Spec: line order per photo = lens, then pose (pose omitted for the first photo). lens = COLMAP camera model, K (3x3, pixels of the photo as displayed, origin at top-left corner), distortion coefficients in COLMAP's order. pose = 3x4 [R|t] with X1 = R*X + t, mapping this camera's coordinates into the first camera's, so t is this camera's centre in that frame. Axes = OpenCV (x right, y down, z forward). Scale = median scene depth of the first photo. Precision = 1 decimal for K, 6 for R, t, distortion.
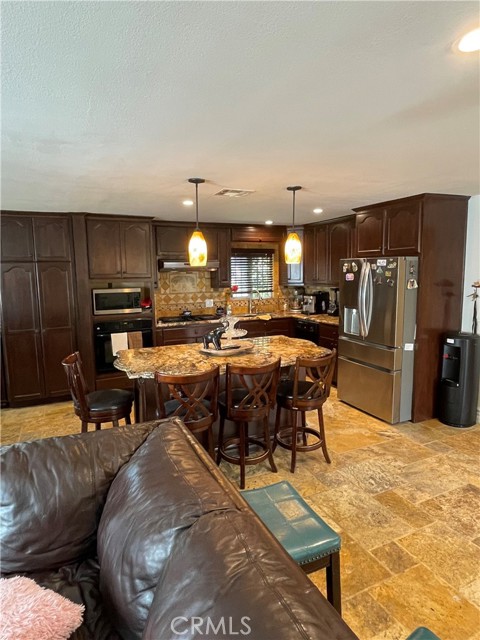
lens RADIAL K [[376.7, 0, 238.2], [0, 376.7, 321.6], [0, 0, 1]] dist [-0.002857, -0.001344]
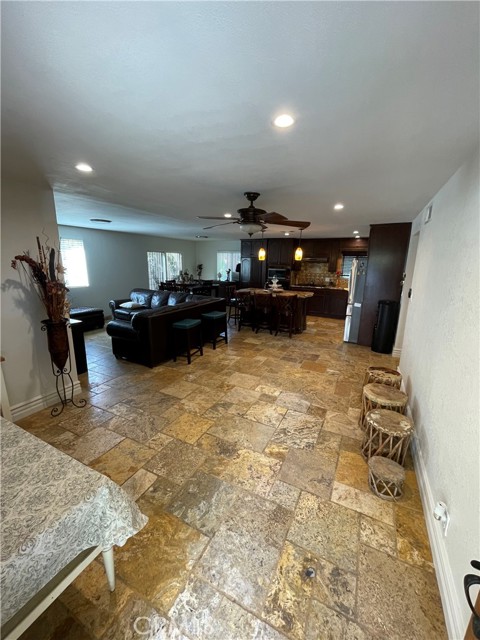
lens RADIAL K [[260.5, 0, 241.7], [0, 260.5, 320.4], [0, 0, 1]] dist [-0.002335, -0.000366]
pose [[0.622624, 0.201605, -0.756105, 1.101758], [-0.133332, 0.979445, 0.151362, 0.021200], [0.771078, 0.006572, 0.636707, -0.325871]]
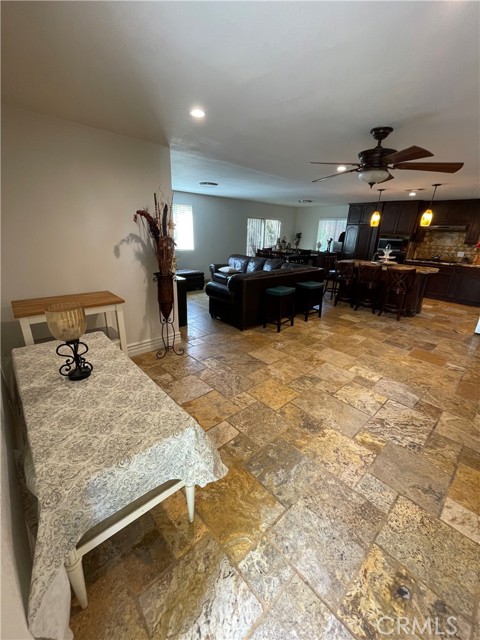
lens RADIAL K [[260.5, 0, 240.3], [0, 260.5, 320.9], [0, 0, 1]] dist [-0.002335, -0.000366]
pose [[0.306380, 0.336859, -0.890313, 1.060773], [-0.164090, 0.939981, 0.299183, 0.057534], [0.937660, 0.054428, 0.343266, -0.313689]]
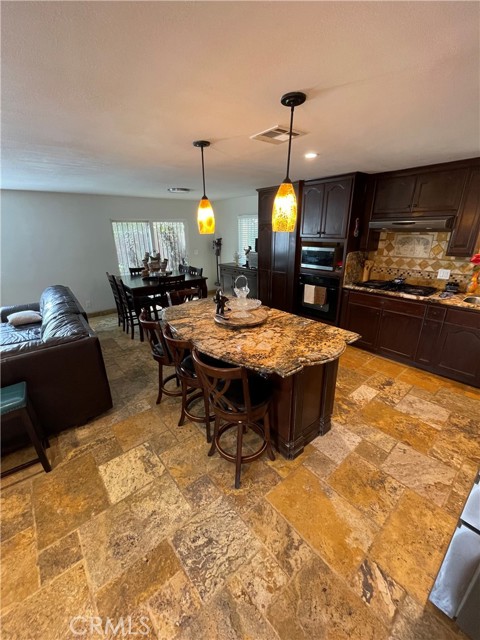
lens RADIAL K [[260.5, 0, 242.2], [0, 260.5, 319.0], [0, 0, 1]] dist [-0.002335, -0.000366]
pose [[0.266240, 0.326185, -0.907039, 0.516756], [-0.118063, 0.944953, 0.305165, -0.118074], [0.956649, 0.025841, 0.290095, 0.674432]]
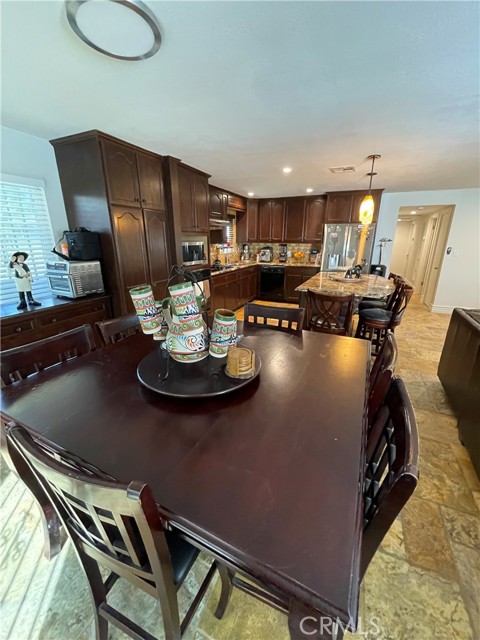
lens RADIAL K [[260.5, 0, 243.2], [0, 260.5, 317.9], [0, 0, 1]] dist [-0.002335, -0.000366]
pose [[0.752875, -0.176391, 0.634086, -0.902912], [0.072342, 0.979758, 0.186655, -0.002229], [-0.654175, -0.094657, 0.750396, 0.386118]]
